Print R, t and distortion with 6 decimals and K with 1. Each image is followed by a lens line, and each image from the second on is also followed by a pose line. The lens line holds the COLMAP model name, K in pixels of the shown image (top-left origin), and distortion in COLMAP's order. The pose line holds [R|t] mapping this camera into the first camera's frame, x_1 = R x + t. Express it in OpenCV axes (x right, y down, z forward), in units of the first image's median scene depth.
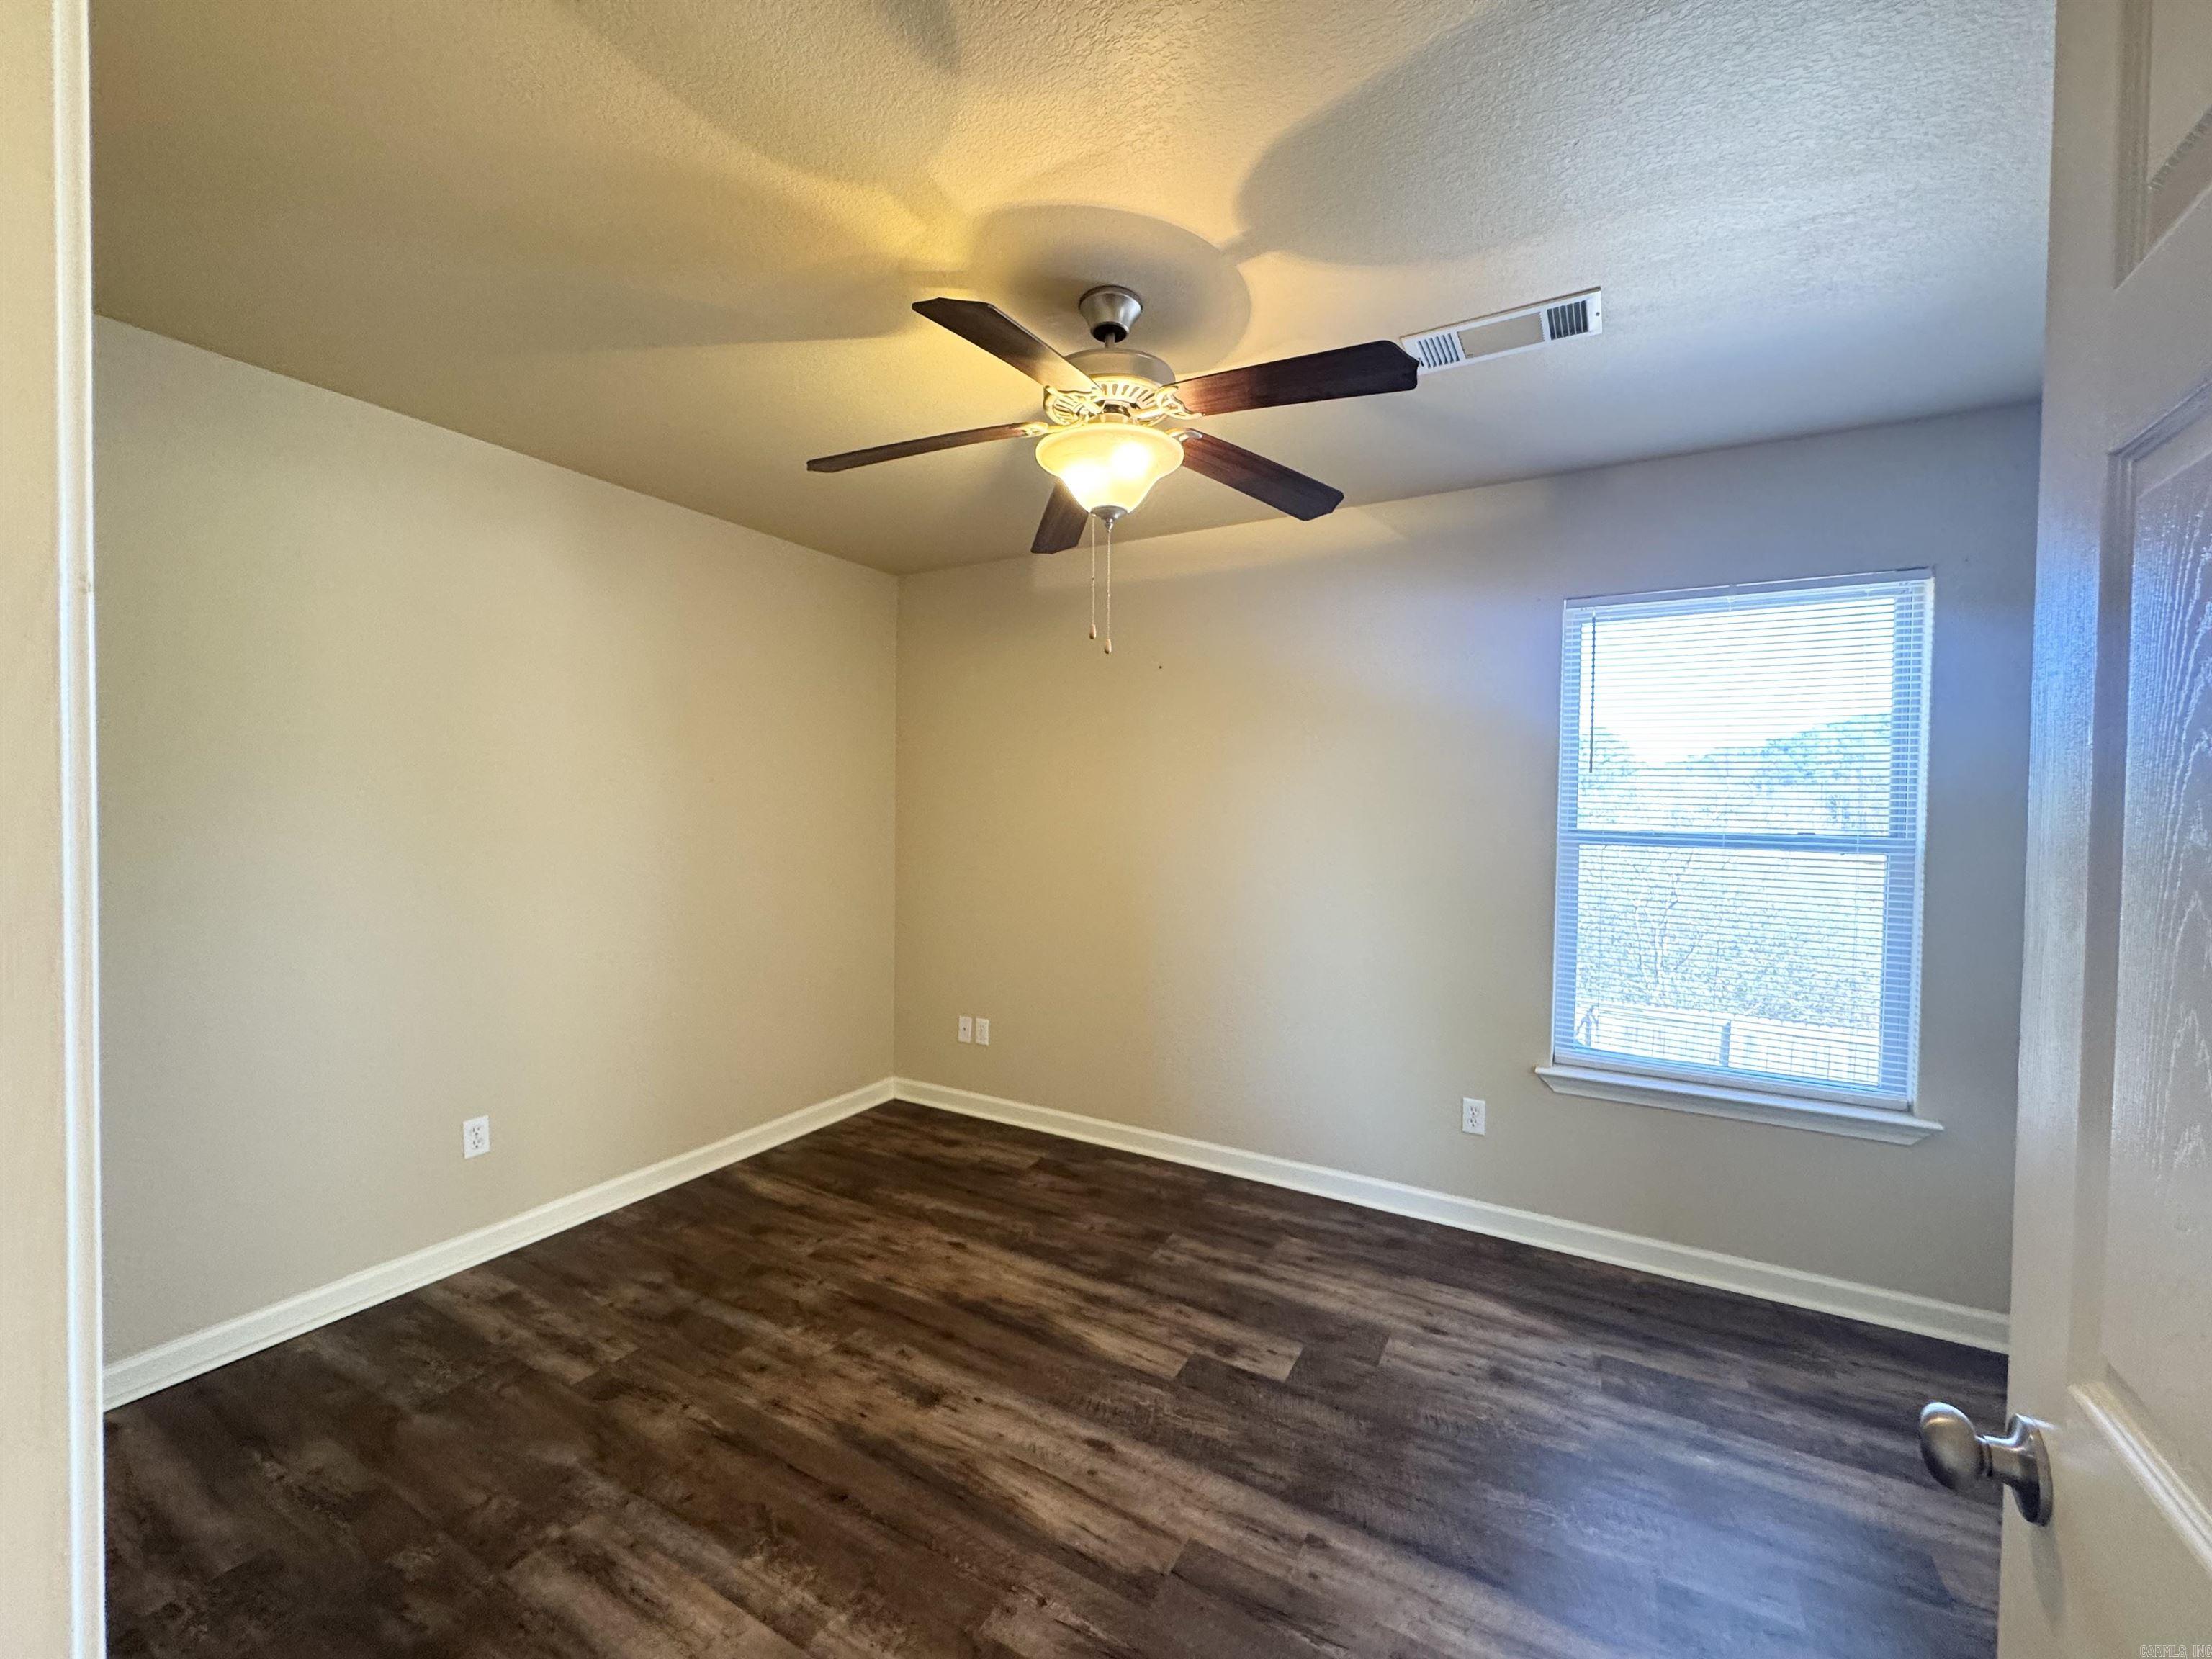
lens RADIAL K [[886.4, 0, 1114.3], [0, 886.4, 831.7], [0, 0, 1]] dist [-0.001650, 0.000596]
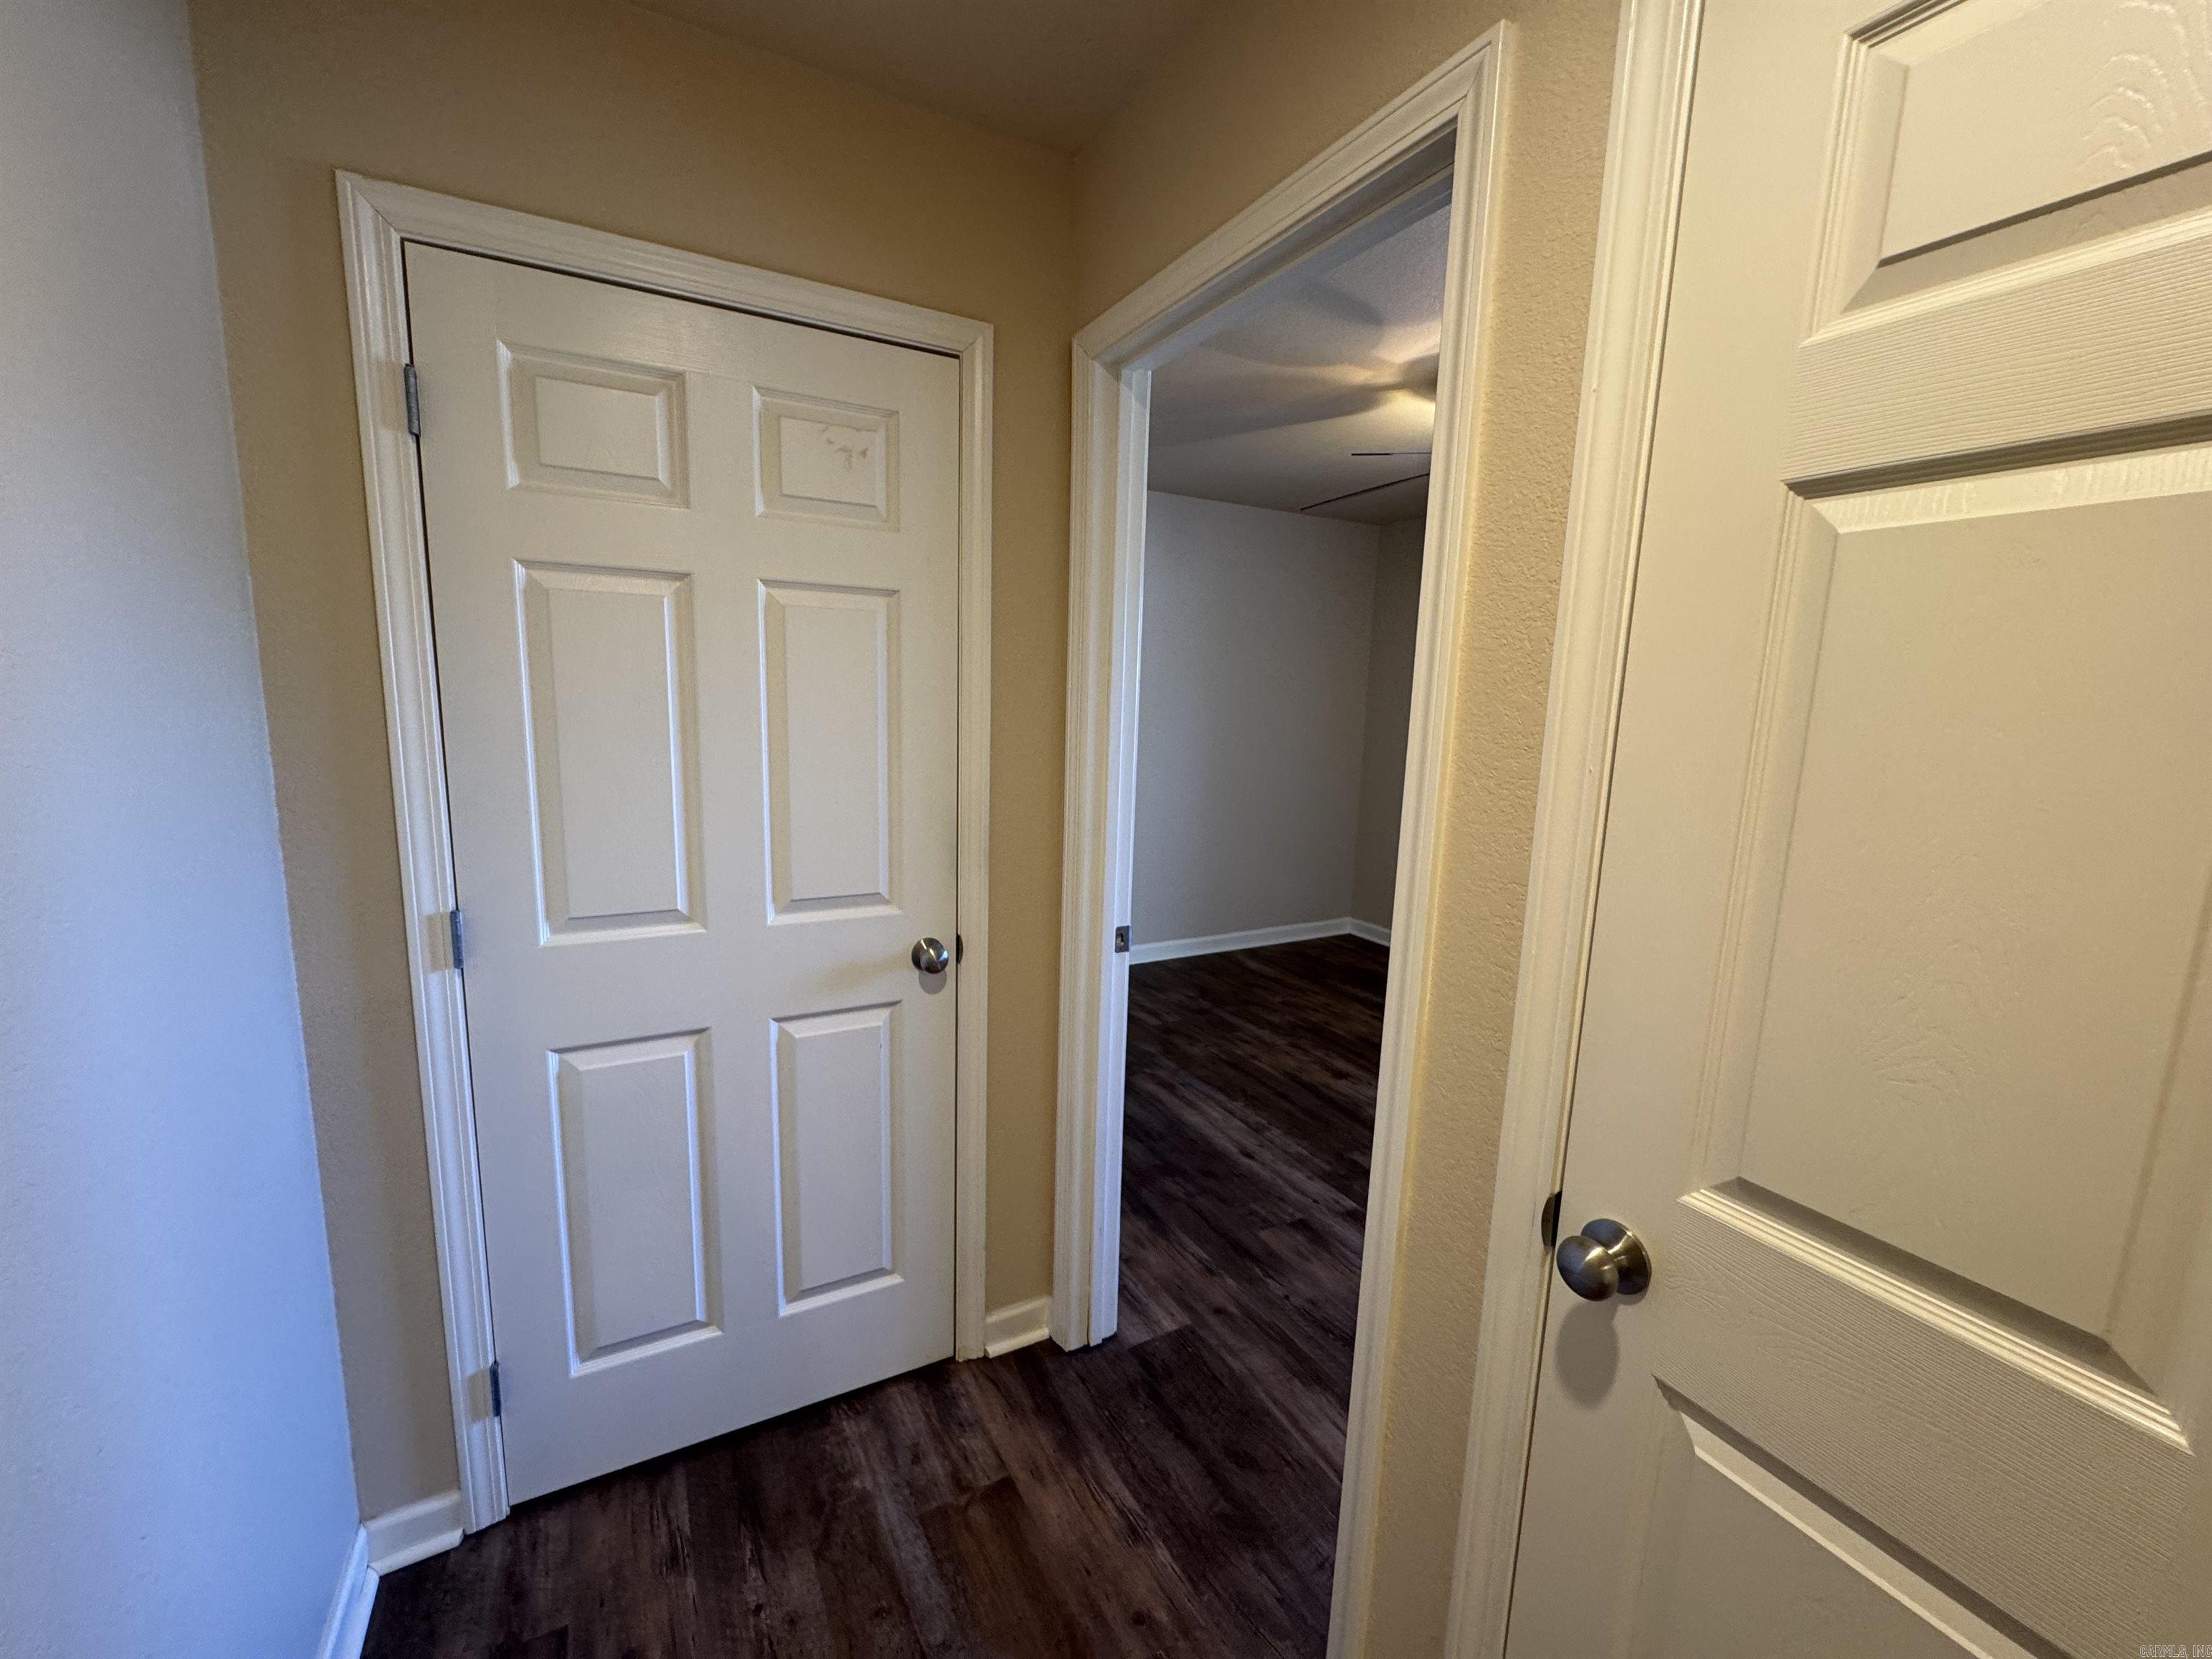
lens RADIAL K [[886.4, 0, 1111.4], [0, 886.4, 832.2], [0, 0, 1]] dist [-0.001650, 0.000596]
pose [[0.849946, 0.092736, -0.518644, 0.236113], [-0.032819, 0.991795, 0.123554, 0.000170], [0.525847, -0.087993, 0.846016, -0.564479]]
